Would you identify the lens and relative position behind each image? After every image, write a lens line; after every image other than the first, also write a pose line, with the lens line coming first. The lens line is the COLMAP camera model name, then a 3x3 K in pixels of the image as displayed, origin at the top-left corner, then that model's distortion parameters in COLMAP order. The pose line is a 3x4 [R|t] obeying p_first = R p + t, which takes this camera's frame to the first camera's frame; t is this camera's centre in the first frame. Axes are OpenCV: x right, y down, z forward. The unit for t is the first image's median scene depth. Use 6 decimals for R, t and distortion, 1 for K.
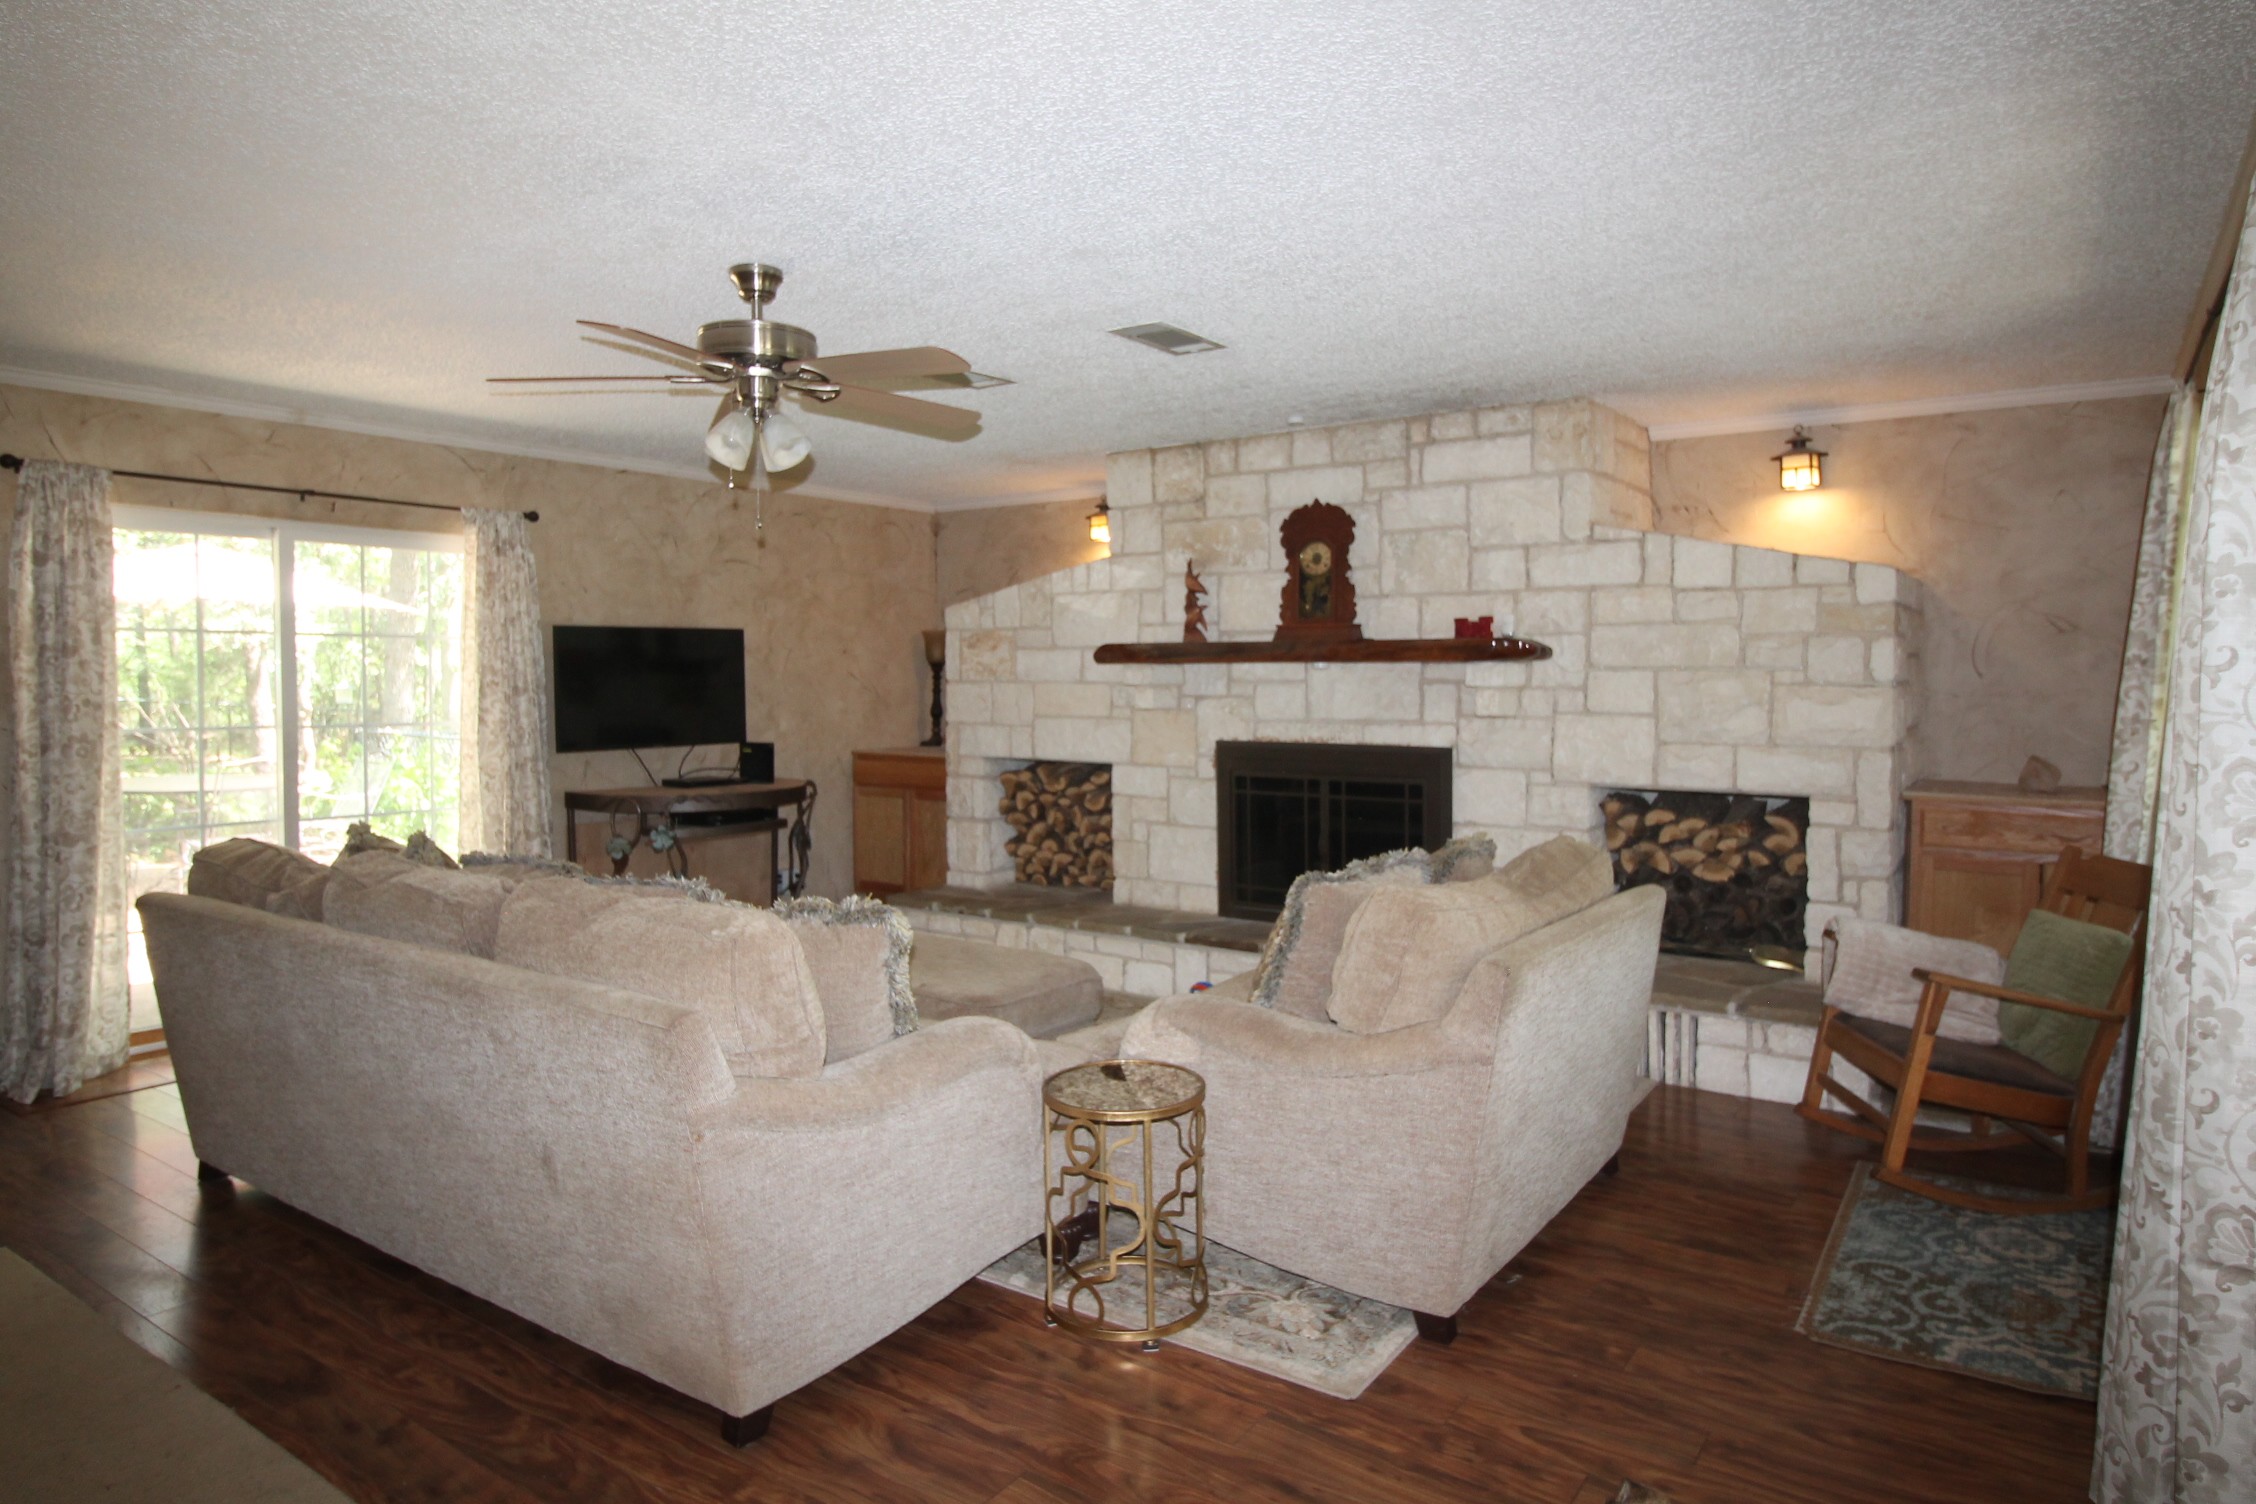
lens RADIAL K [[1355.1, 0, 1128.0], [0, 1355.1, 752.0], [0, 0, 1]] dist [-0.001774, -0.000418]
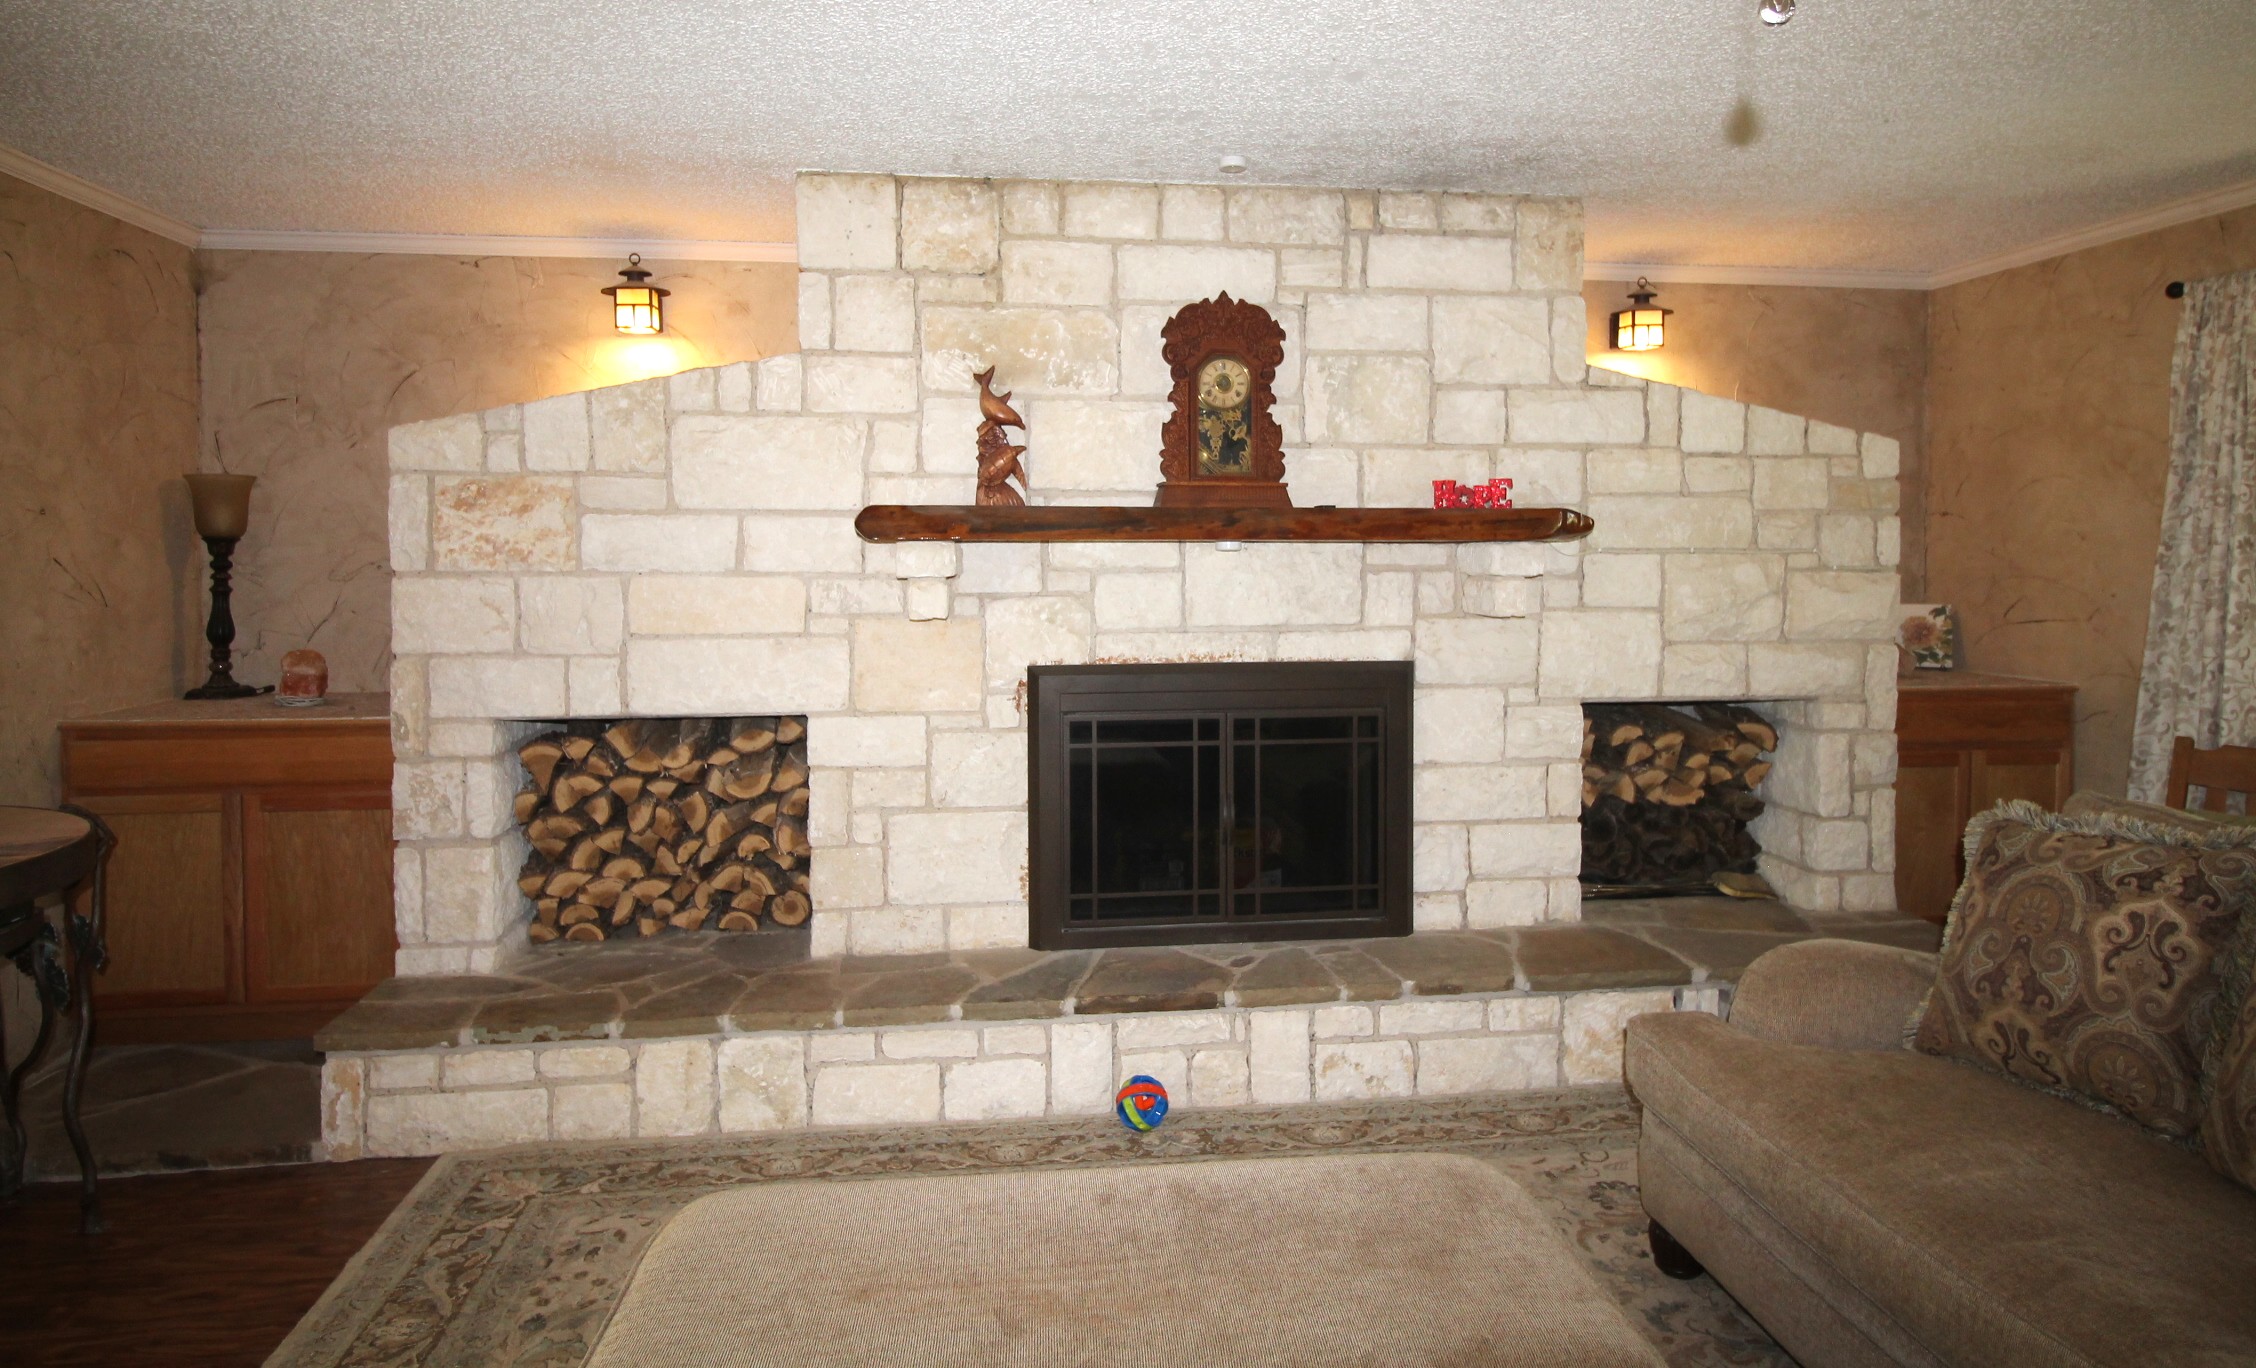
lens RADIAL K [[1348.9, 0, 1130.9], [0, 1348.9, 598.2], [0, 0, 1]] dist [0.004338, -0.000384]
pose [[0.734044, -0.022565, 0.678727, -0.334856], [0.039656, 0.999167, -0.009669, -0.033472], [-0.677943, 0.034013, 0.734327, 0.546474]]
